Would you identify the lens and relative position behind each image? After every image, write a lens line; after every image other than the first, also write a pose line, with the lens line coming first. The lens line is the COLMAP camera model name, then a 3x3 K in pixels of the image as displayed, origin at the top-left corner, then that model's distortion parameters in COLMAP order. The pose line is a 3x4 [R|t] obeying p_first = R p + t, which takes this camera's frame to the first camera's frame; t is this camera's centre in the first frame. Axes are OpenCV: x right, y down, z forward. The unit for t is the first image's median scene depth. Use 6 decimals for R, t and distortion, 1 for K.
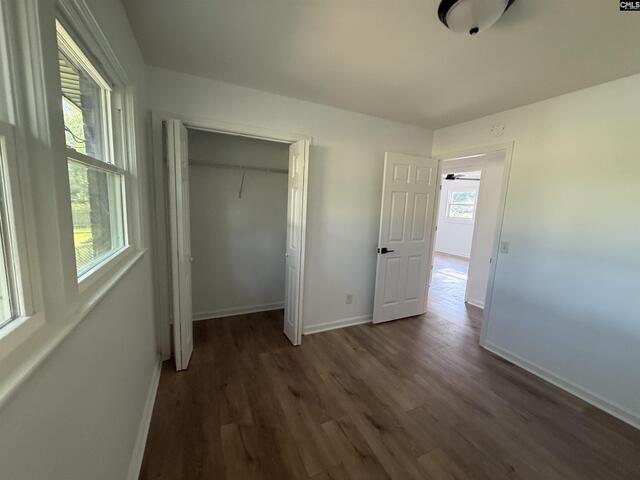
lens RADIAL K [[254.8, 0, 321.0], [0, 254.8, 240.9], [0, 0, 1]] dist [-0.006216, 0.000893]
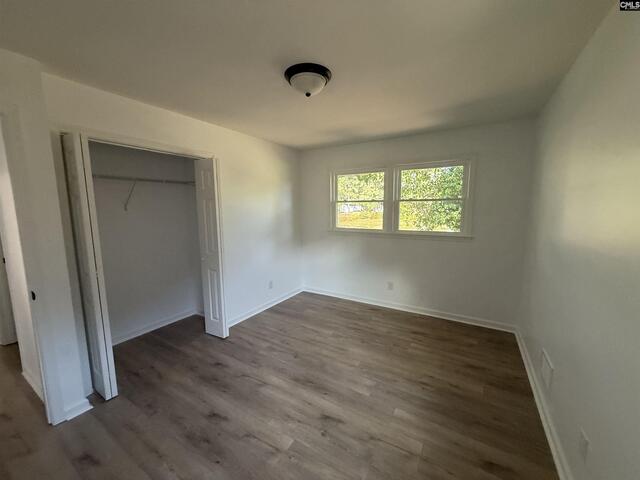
lens RADIAL K [[254.8, 0, 318.9], [0, 254.8, 240.1], [0, 0, 1]] dist [-0.006216, 0.000893]
pose [[0.837669, -0.125209, 0.531633, -0.293569], [0.126663, 0.991366, 0.033906, -0.004911], [-0.531288, 0.038936, 0.846296, -0.190162]]
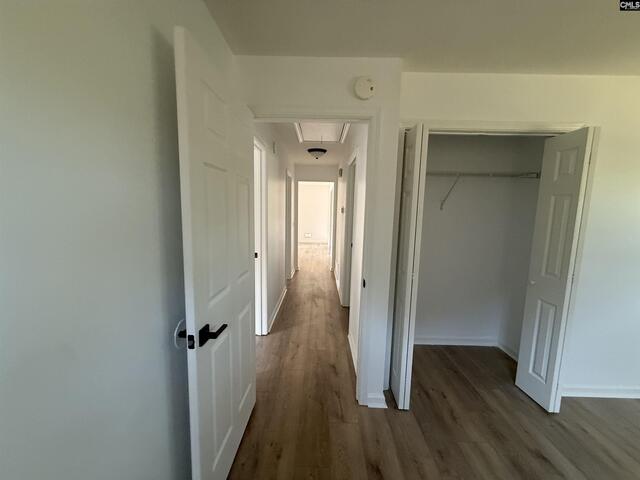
lens RADIAL K [[254.8, 0, 319.7], [0, 254.8, 244.0], [0, 0, 1]] dist [-0.006216, 0.000893]
pose [[0.897949, 0.026242, -0.439317, -0.382152], [-0.035975, 0.999257, -0.013843, -0.032644], [0.438627, 0.028234, 0.898225, 0.054693]]
